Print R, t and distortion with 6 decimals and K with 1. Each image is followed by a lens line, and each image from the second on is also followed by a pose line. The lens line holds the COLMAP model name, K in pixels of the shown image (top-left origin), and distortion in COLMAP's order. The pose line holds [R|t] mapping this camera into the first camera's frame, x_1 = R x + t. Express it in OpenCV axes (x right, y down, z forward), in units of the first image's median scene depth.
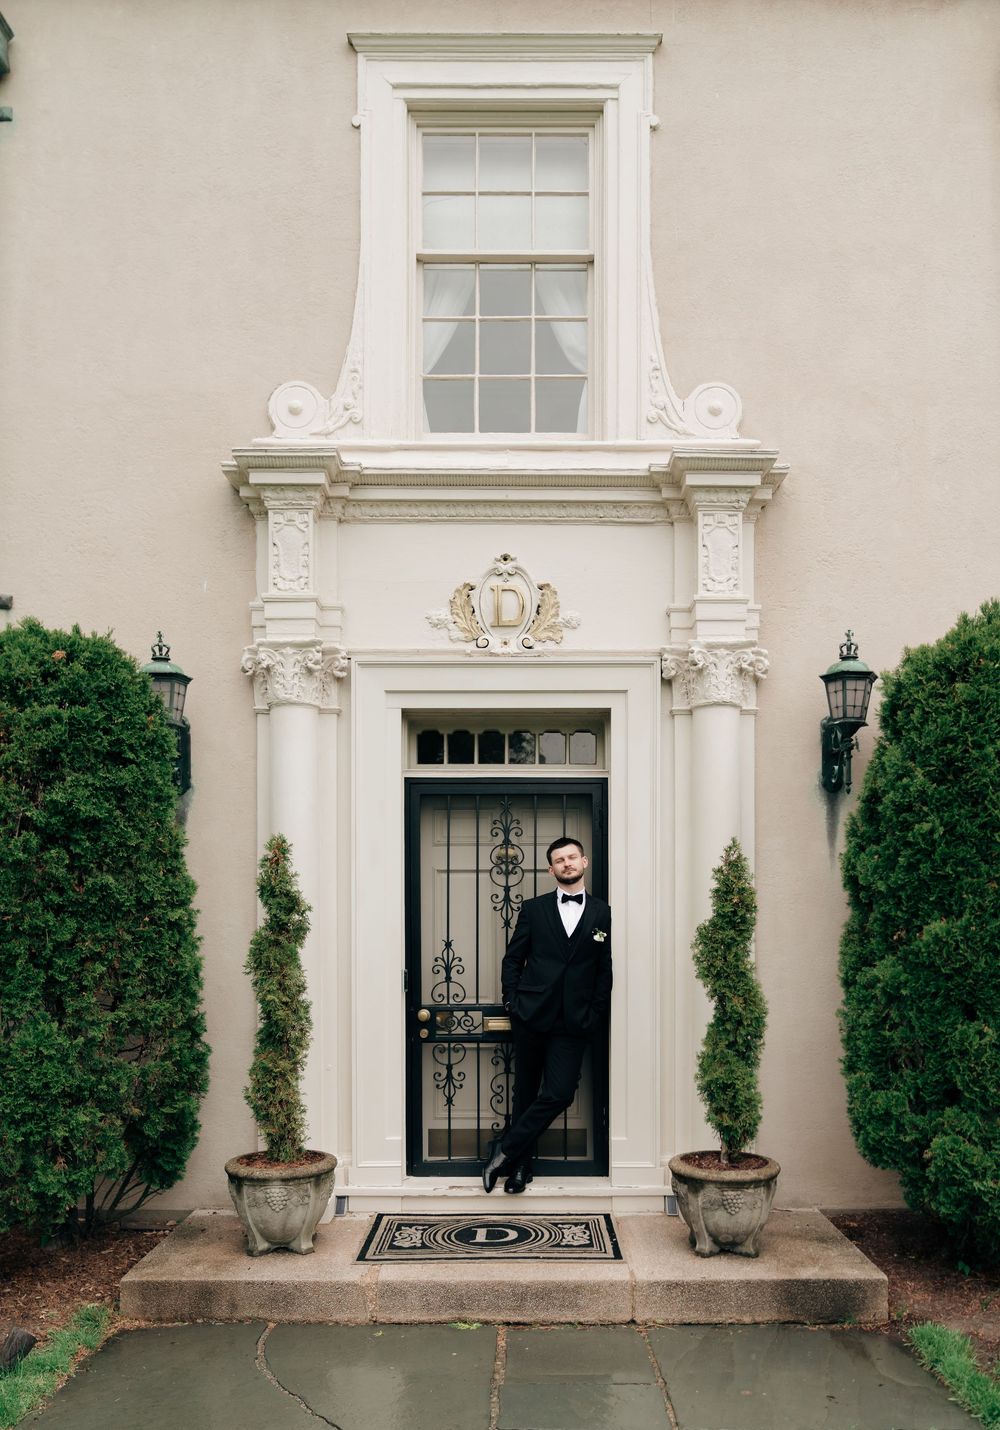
lens RADIAL K [[1091.9, 0, 546.9], [0, 1091.9, 940.5], [0, 0, 1]] dist [-0.040567, 0.018454]
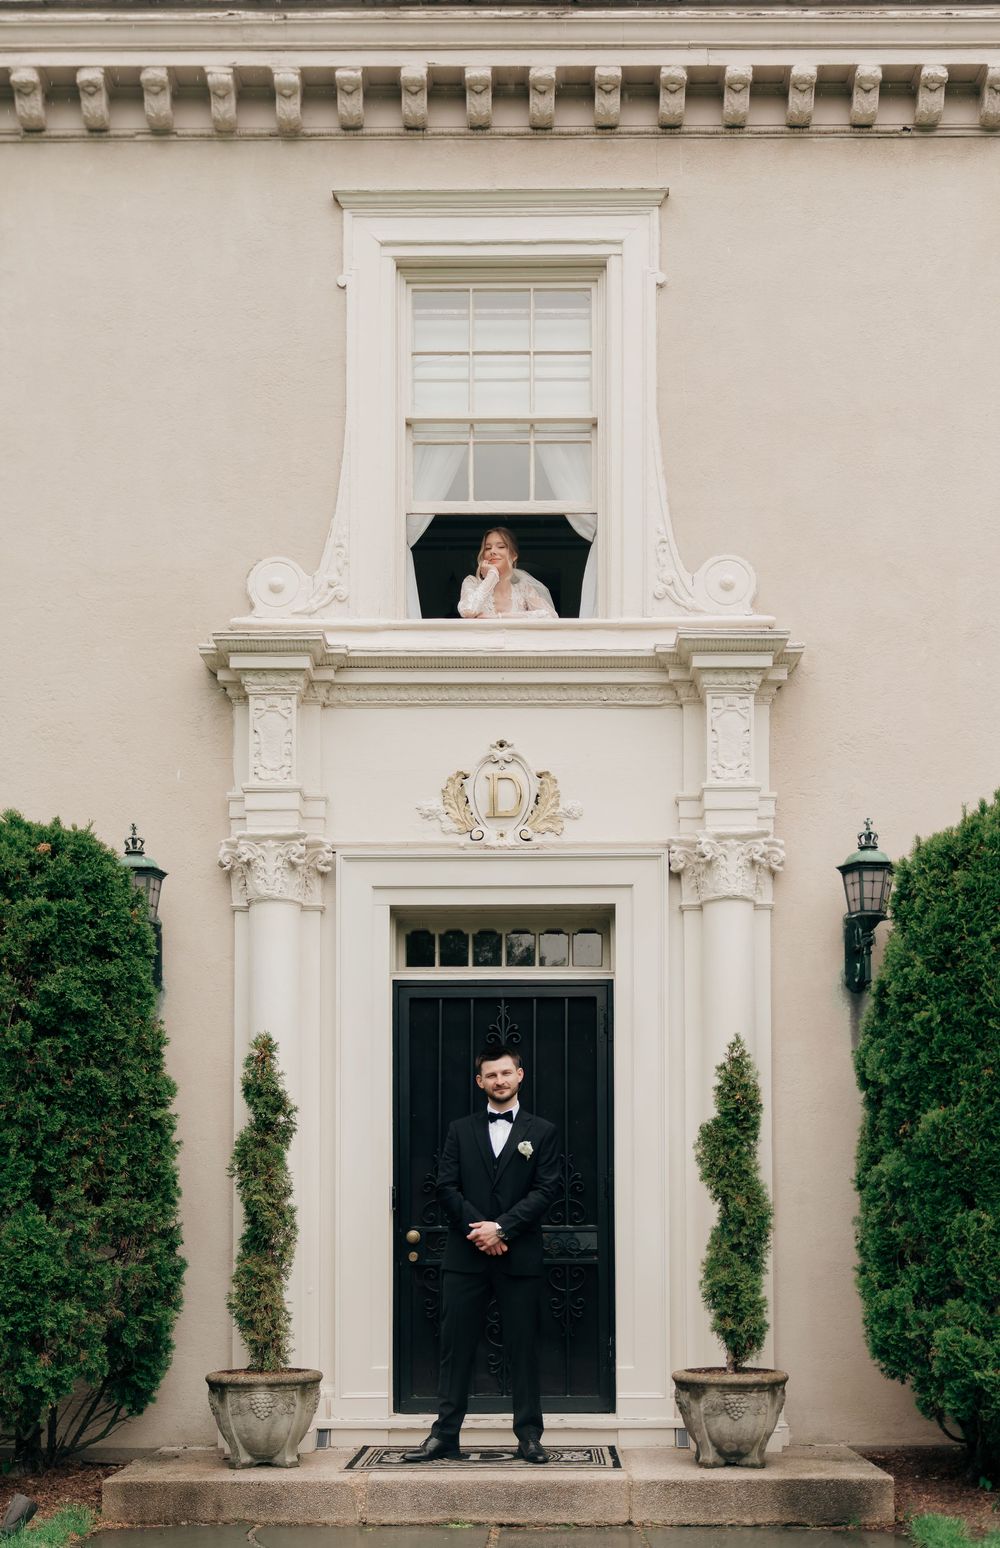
lens RADIAL K [[1676.9, 0, 561.8], [0, 1676.9, 1192.4], [0, 0, 1]] dist [-0.006508, 0.000000]
pose [[0.999903, -0.003020, -0.013606, 0.035252], [0.002240, 0.998373, -0.056982, 0.125669], [0.013756, 0.056946, 0.998283, -0.456469]]
